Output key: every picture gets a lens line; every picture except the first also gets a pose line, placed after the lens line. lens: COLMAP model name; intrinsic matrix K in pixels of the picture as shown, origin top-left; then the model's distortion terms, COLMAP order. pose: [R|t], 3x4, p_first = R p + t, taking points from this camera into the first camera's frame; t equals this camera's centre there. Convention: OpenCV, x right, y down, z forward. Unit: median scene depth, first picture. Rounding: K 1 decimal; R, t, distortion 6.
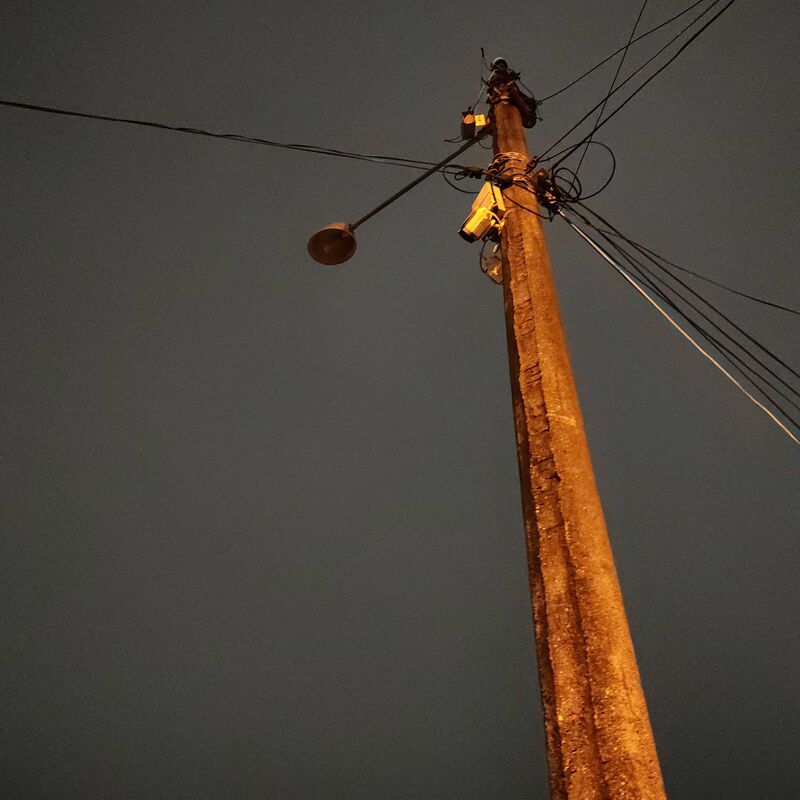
lens RADIAL K [[825.2, 0, 400.0], [0, 825.2, 400.0], [0, 0, 1]] dist [-0.003010, -0.116104]
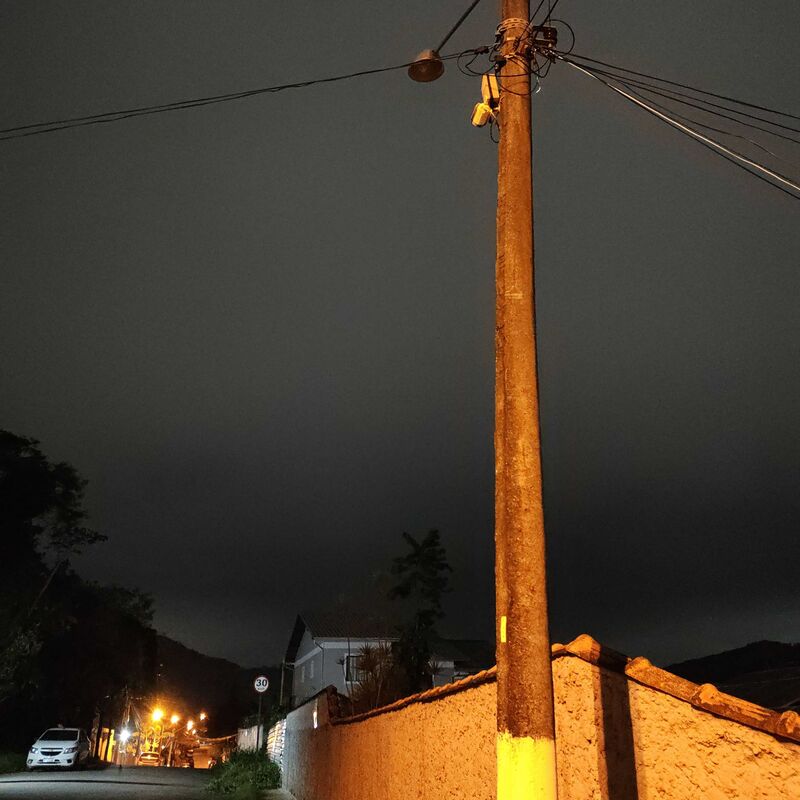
lens RADIAL K [[825.2, 0, 400.0], [0, 825.2, 400.0], [0, 0, 1]] dist [-0.003010, -0.116104]
pose [[0.911841, -0.154430, -0.380392, 0.699471], [0.307876, 0.870162, 0.384747, -0.611532], [0.271586, -0.467941, 0.840995, -0.737402]]
